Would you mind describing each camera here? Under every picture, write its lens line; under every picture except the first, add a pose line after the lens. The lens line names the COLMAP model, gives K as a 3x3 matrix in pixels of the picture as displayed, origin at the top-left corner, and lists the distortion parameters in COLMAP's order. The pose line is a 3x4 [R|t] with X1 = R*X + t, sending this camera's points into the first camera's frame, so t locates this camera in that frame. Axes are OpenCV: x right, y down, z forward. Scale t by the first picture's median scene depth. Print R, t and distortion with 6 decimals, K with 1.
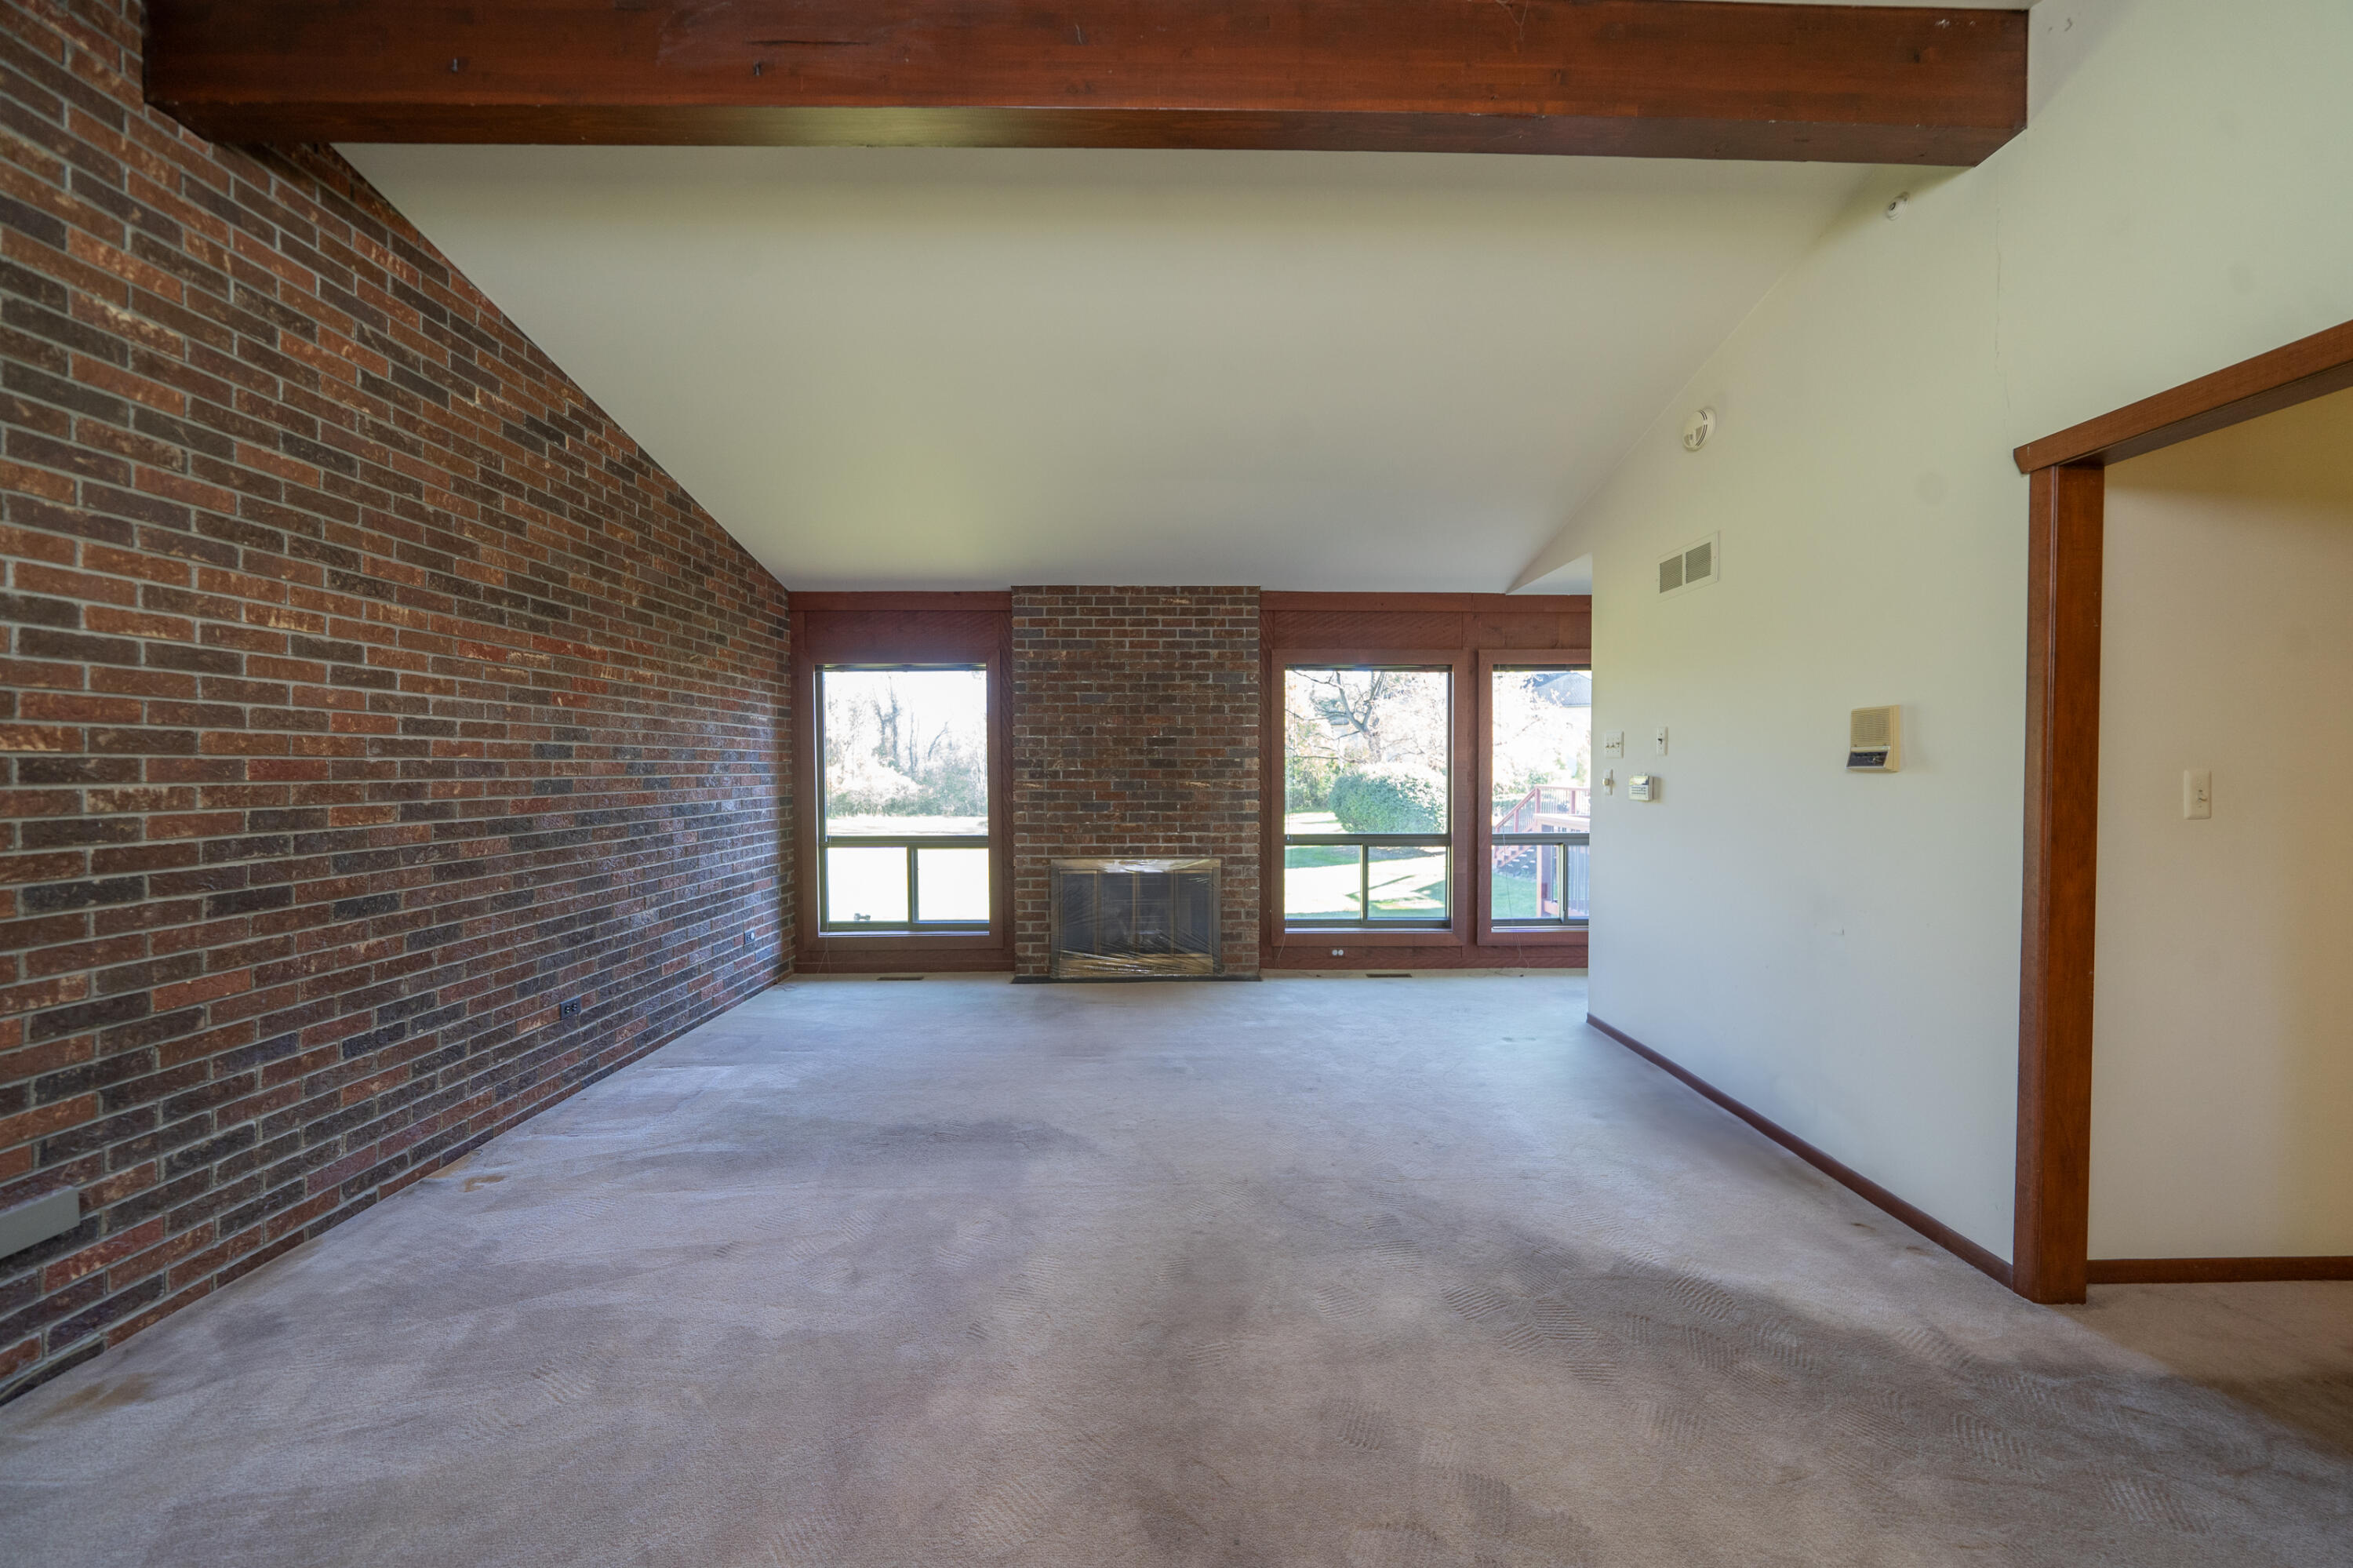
lens RADIAL K [[809.4, 0, 1177.1], [0, 809.4, 787.7], [0, 0, 1]] dist [0.001532, 0.000143]
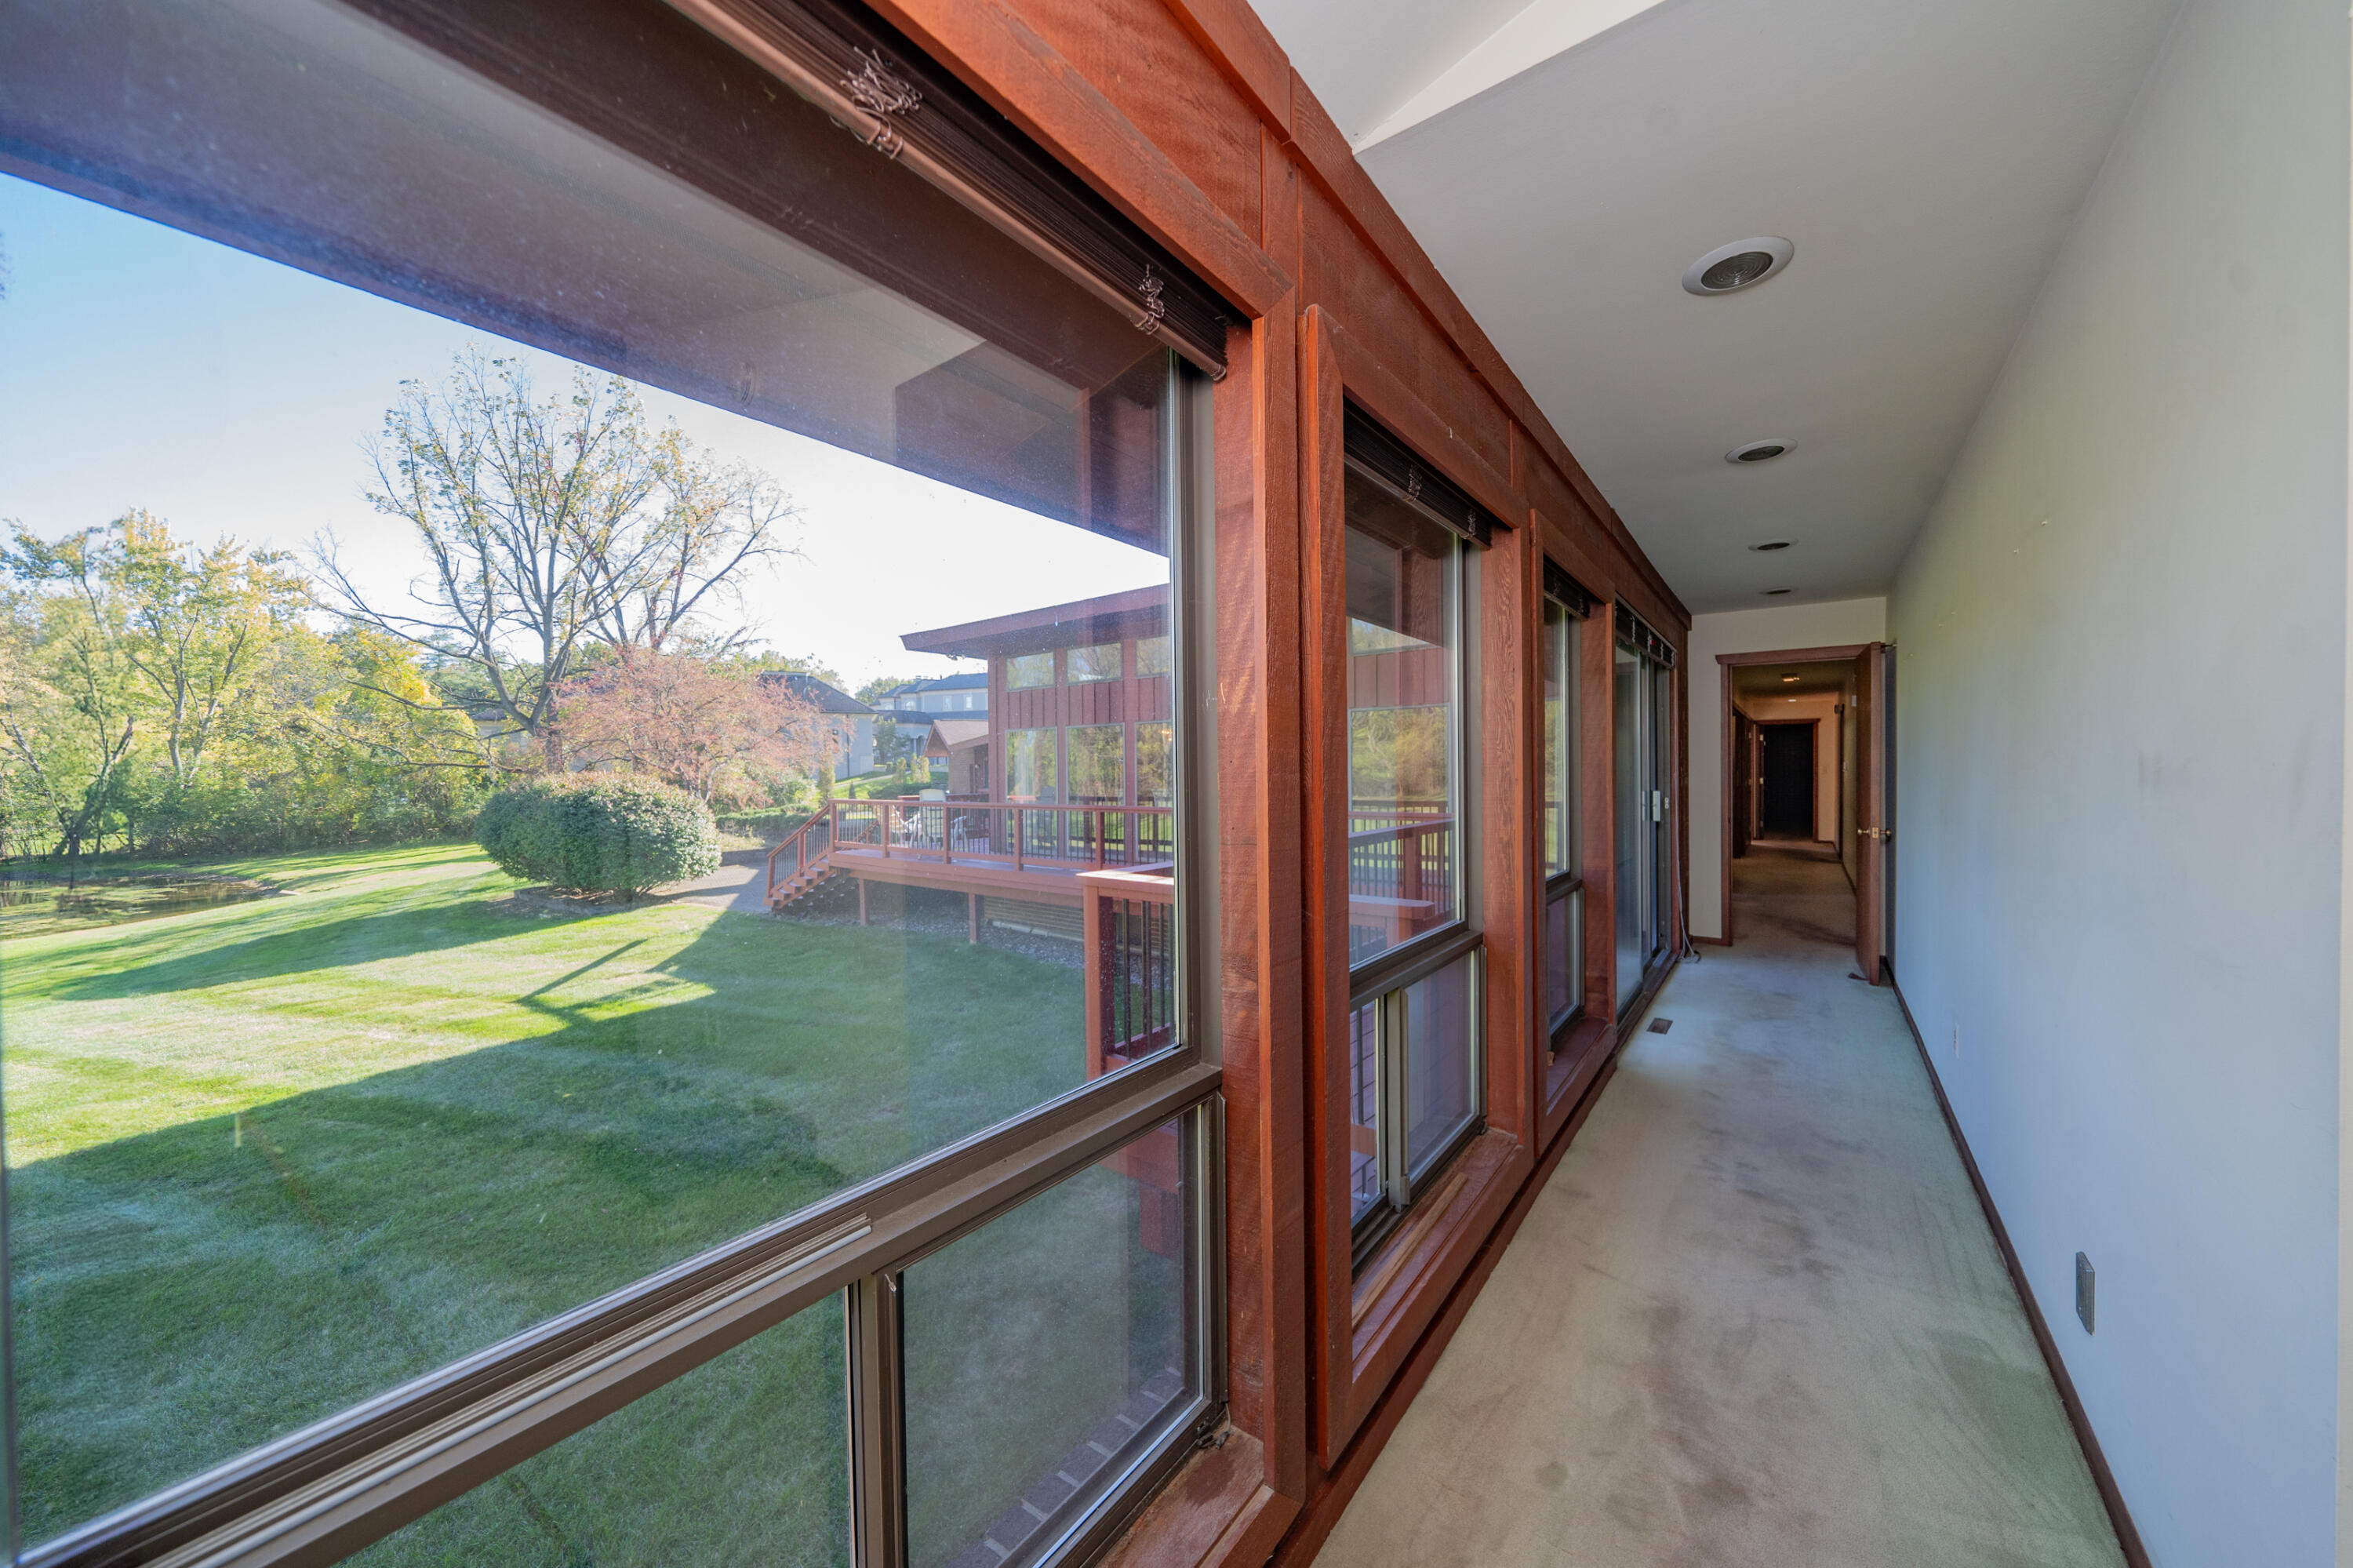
lens RADIAL K [[809.4, 0, 1172.1], [0, 809.4, 780.3], [0, 0, 1]] dist [0.001532, 0.000143]
pose [[0.622188, -0.005071, 0.782852, 0.223738], [0.023346, 0.999654, -0.012079, -0.024980], [-0.782520, 0.025791, 0.622091, 1.246749]]
